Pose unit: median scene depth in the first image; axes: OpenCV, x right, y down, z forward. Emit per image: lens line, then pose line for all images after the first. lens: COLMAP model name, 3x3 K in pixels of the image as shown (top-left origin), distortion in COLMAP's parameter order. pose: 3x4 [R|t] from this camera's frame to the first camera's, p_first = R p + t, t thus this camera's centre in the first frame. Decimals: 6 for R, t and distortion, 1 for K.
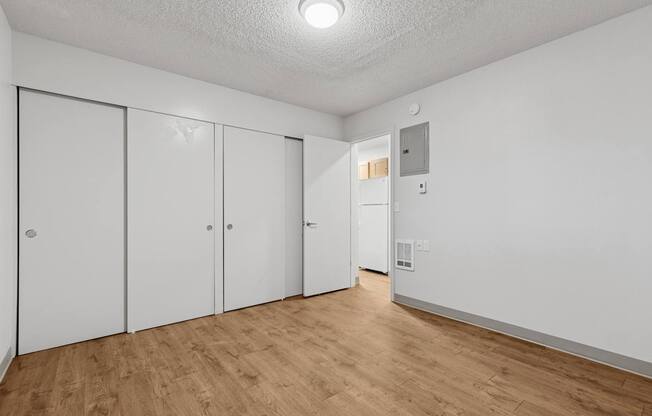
lens RADIAL K [[296.9, 0, 325.7], [0, 296.9, 209.2], [0, 0, 1]] dist [0.010557, -0.002021]
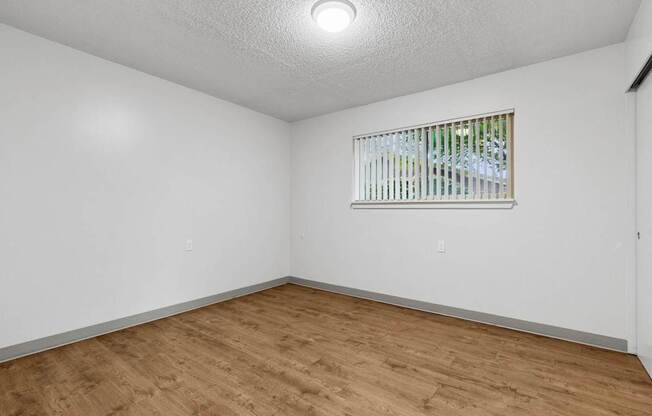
lens RADIAL K [[296.9, 0, 326.2], [0, 296.9, 208.8], [0, 0, 1]] dist [0.010557, -0.002021]
pose [[-0.969980, -0.002866, -0.243168, 0.248068], [0.000155, 0.999923, -0.012406, 0.011328], [0.243185, -0.012071, -0.969905, 1.926211]]
